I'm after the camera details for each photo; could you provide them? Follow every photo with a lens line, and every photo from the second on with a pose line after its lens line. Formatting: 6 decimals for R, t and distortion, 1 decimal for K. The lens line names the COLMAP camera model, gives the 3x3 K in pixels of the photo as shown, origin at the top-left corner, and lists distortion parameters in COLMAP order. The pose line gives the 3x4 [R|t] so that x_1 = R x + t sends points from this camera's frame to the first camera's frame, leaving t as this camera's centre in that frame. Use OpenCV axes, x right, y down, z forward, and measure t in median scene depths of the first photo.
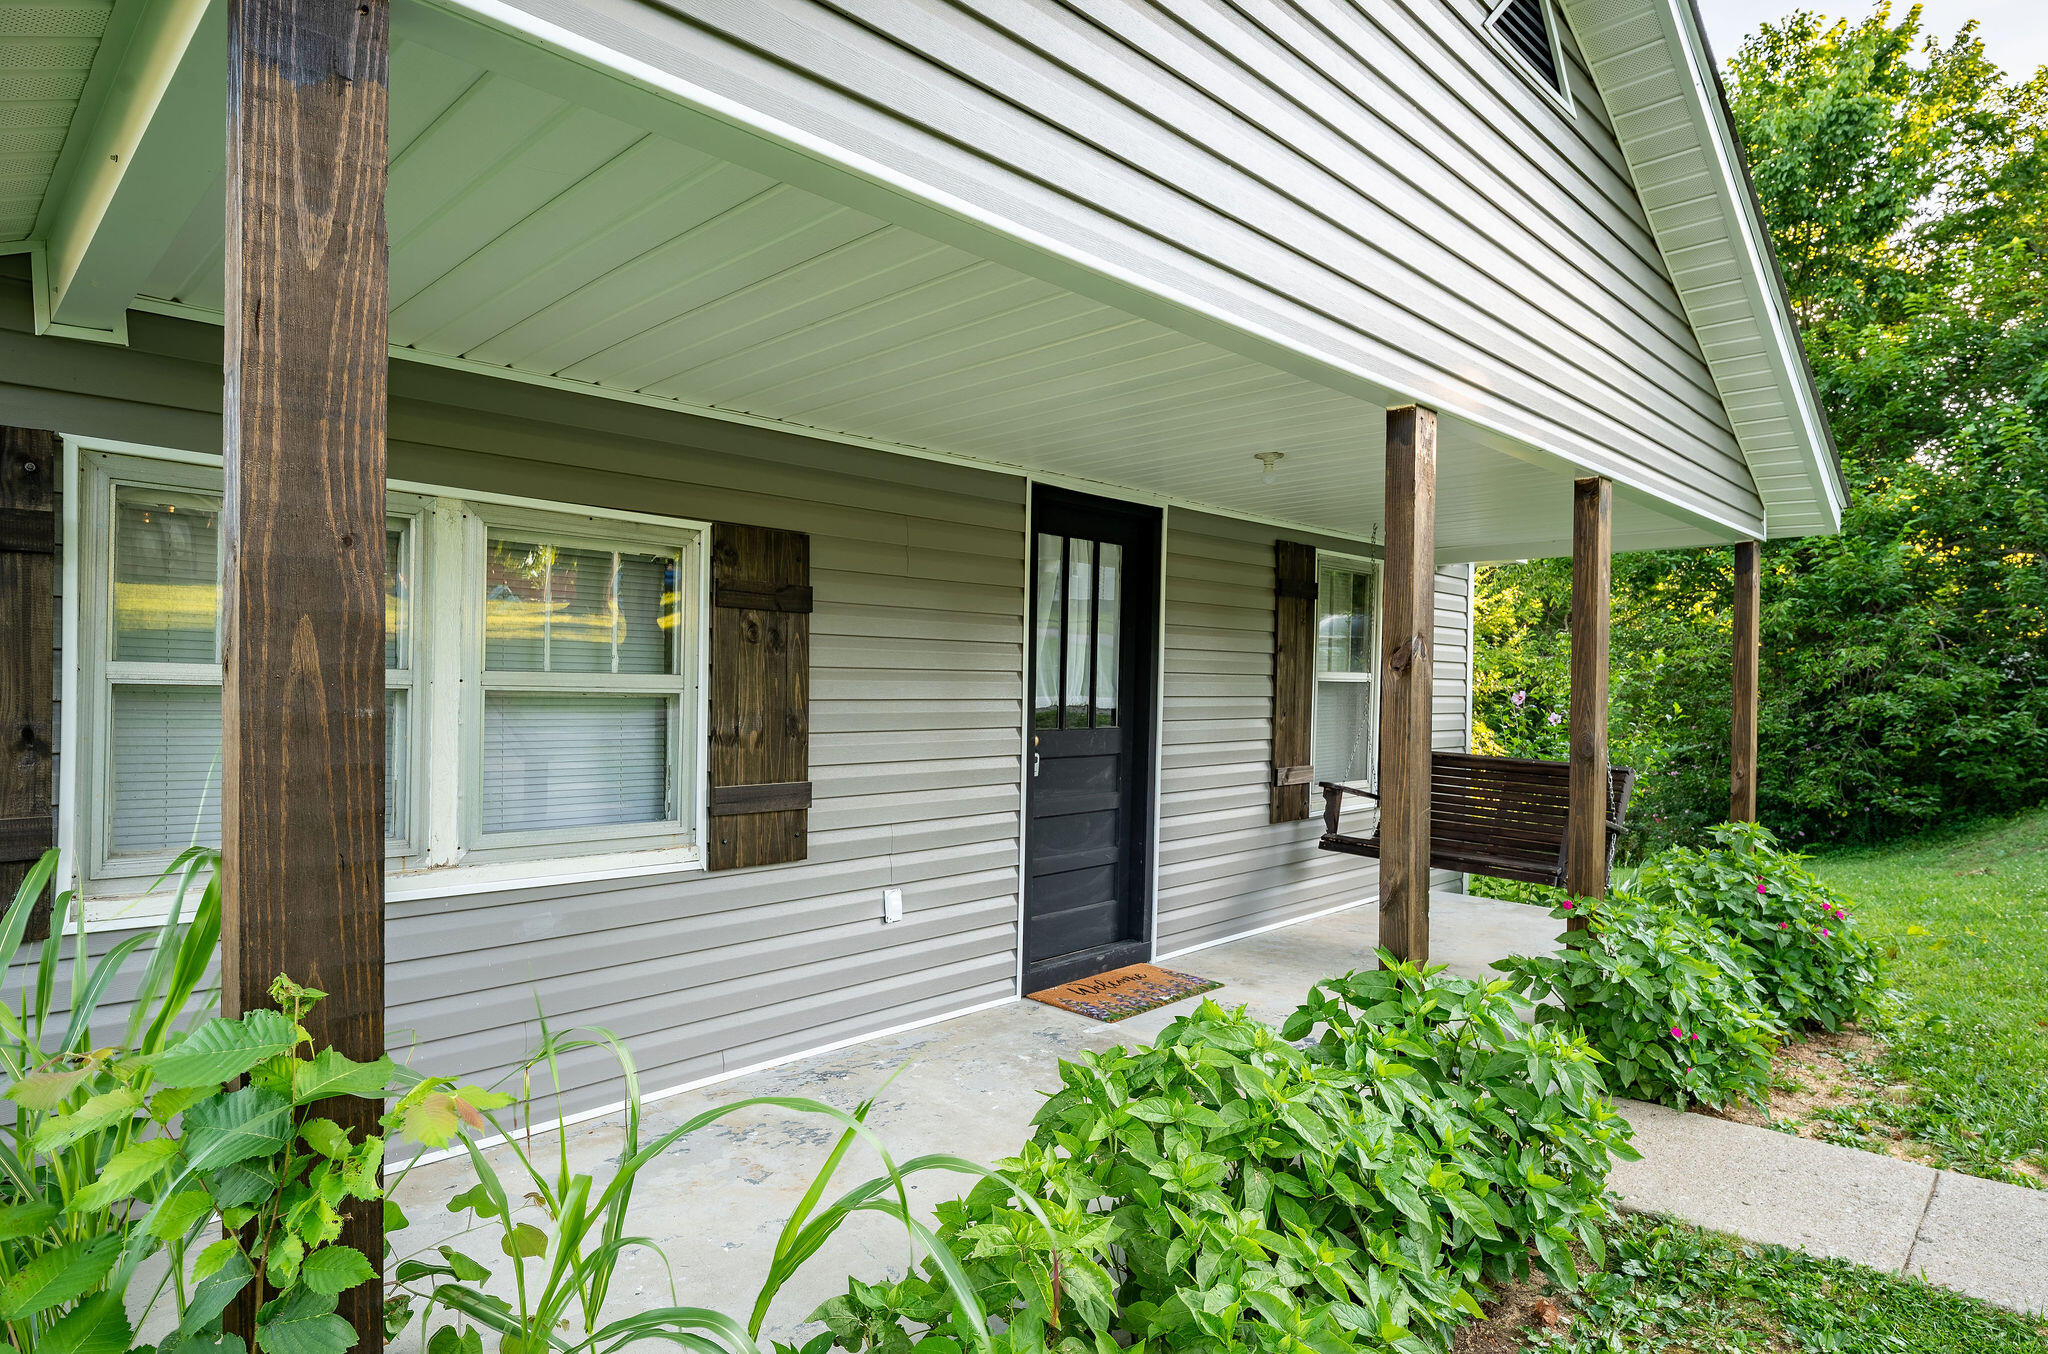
lens RADIAL K [[1118.9, 0, 1028.9], [0, 1118.9, 667.6], [0, 0, 1]] dist [0.002491, 0.000331]
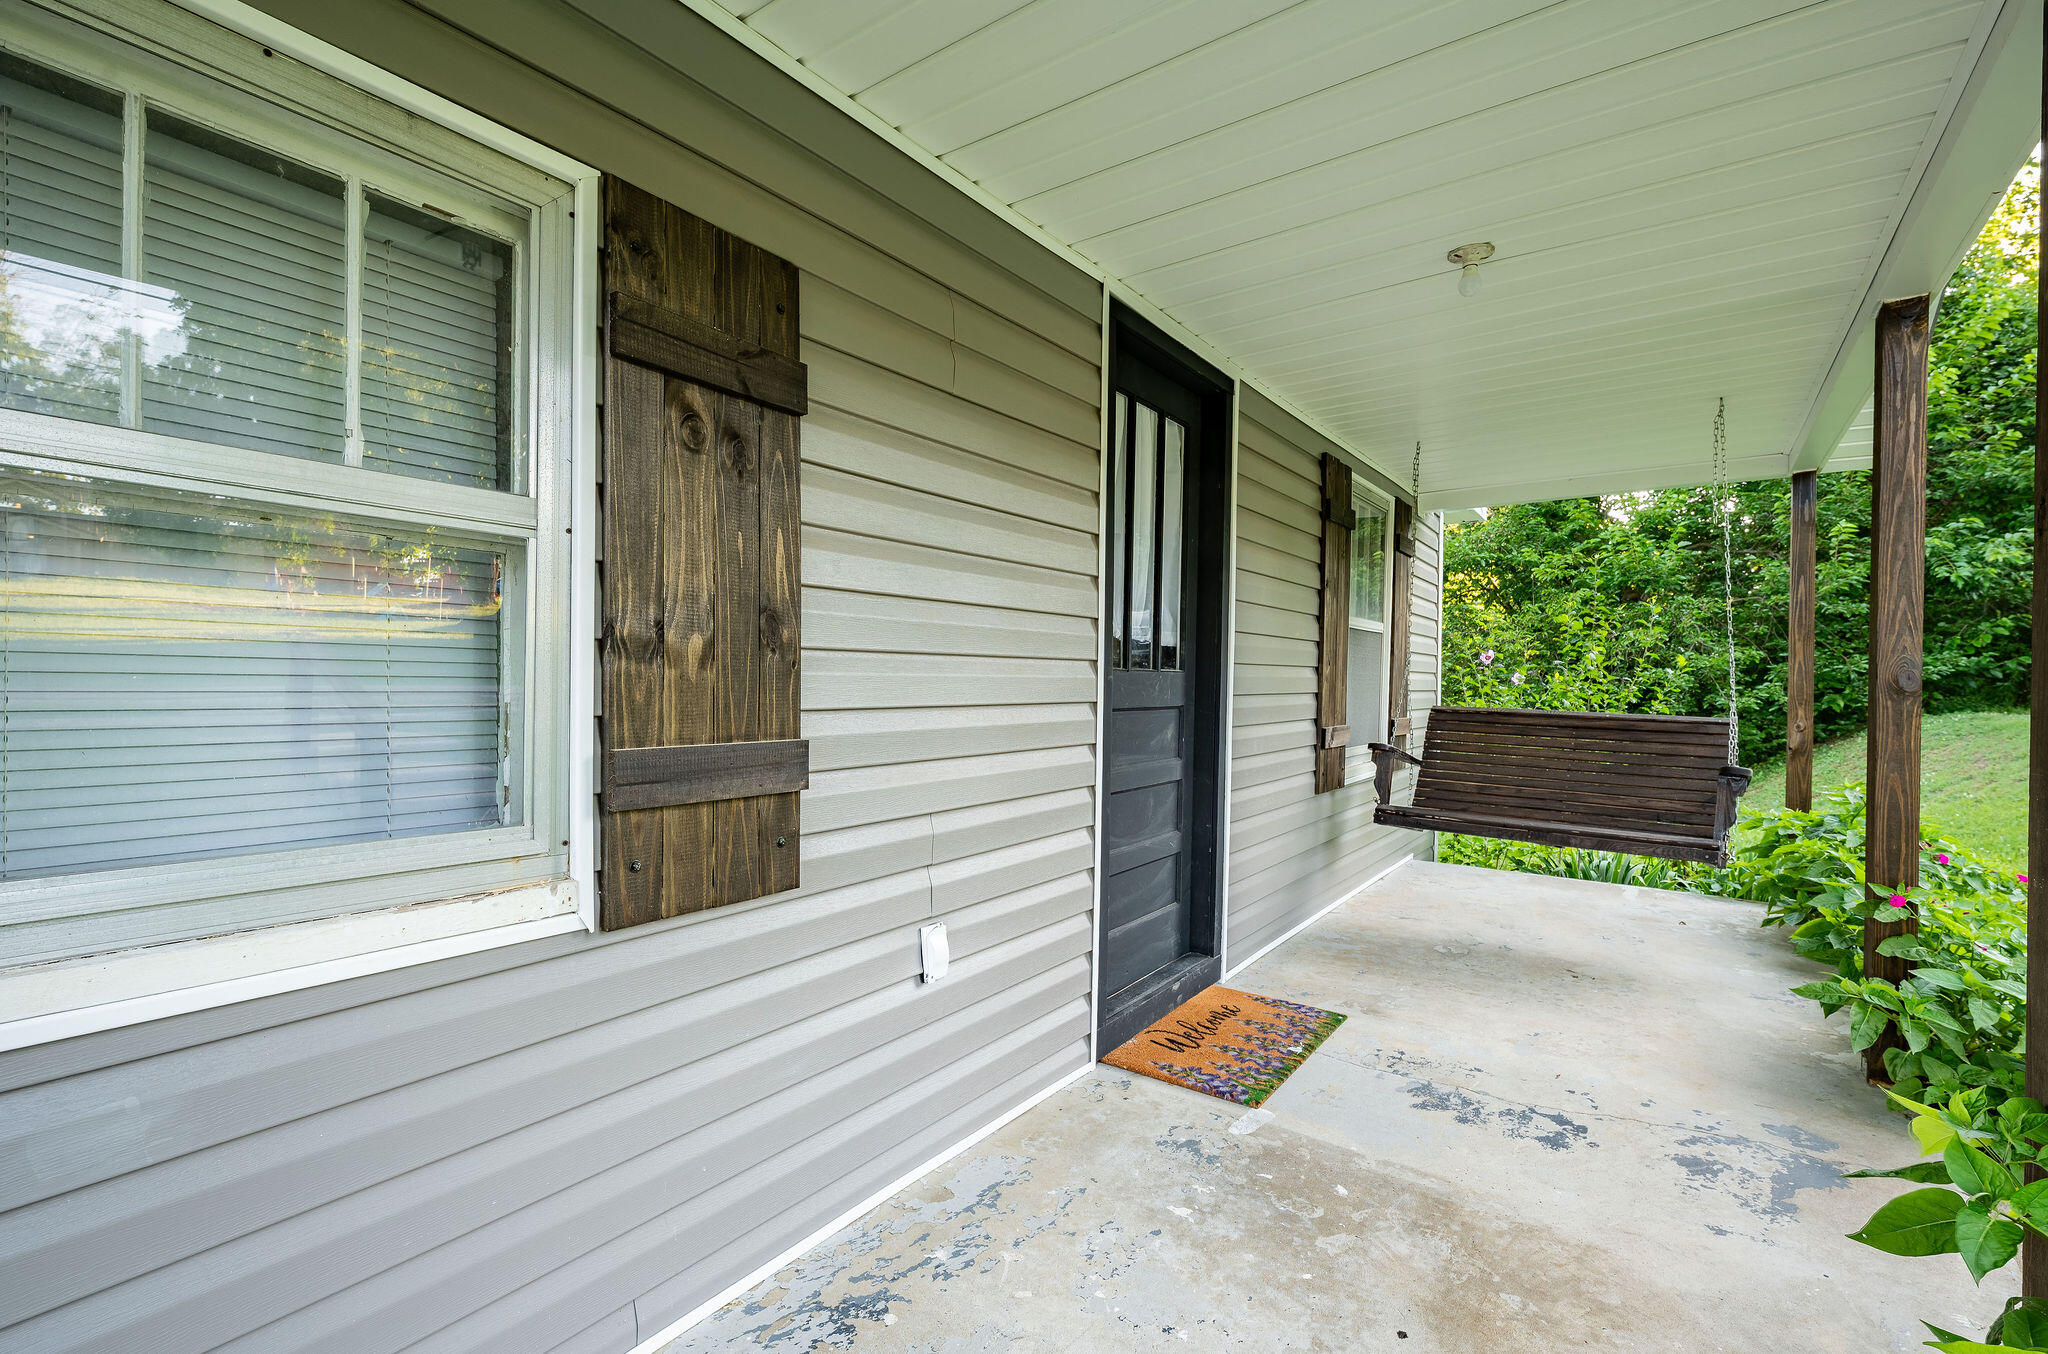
lens RADIAL K [[909.1, 0, 1025.2], [0, 909.1, 676.5], [0, 0, 1]] dist [0.001171, 0.000075]
pose [[0.987012, -0.004775, 0.160573, -0.157642], [0.003342, 0.999952, 0.009190, 0.067271], [-0.160609, -0.008534, 0.986981, 0.550186]]
